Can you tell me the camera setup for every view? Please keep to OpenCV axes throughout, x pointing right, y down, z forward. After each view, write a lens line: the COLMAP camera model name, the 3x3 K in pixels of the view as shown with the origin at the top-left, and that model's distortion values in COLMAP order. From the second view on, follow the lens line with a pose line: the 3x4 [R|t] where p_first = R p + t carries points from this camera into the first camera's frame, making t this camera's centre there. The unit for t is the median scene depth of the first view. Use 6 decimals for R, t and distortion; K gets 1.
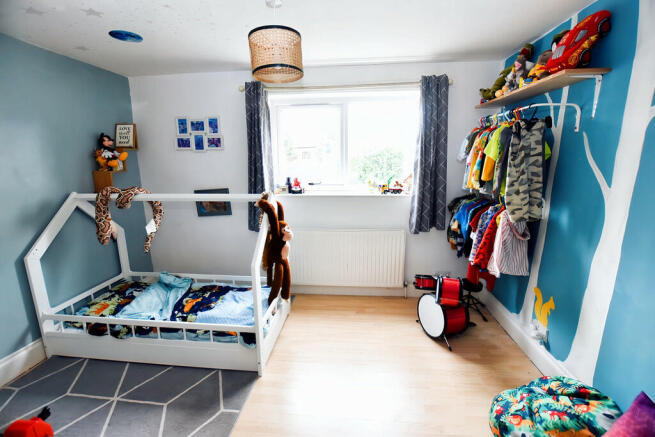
lens RADIAL K [[294.6, 0, 327.5], [0, 294.6, 218.5], [0, 0, 1]] dist [-0.025416, 0.000604]
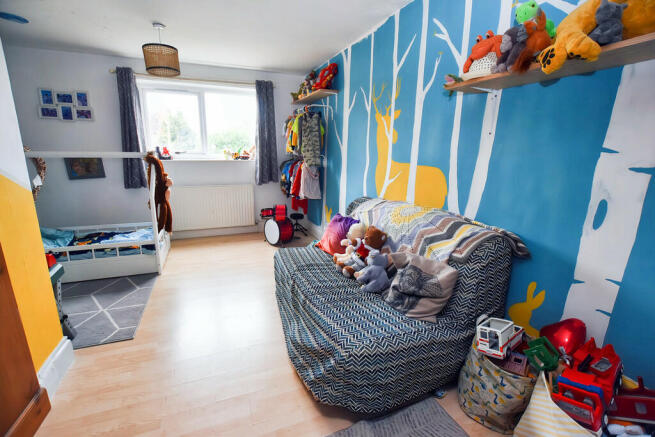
lens RADIAL K [[294.6, 0, 327.5], [0, 294.6, 218.5], [0, 0, 1]] dist [-0.025416, 0.000604]
pose [[0.883768, -0.078358, 0.461318, -0.119583], [0.066541, 0.996905, 0.041856, 0.214880], [-0.463170, -0.006295, 0.886247, -0.585325]]
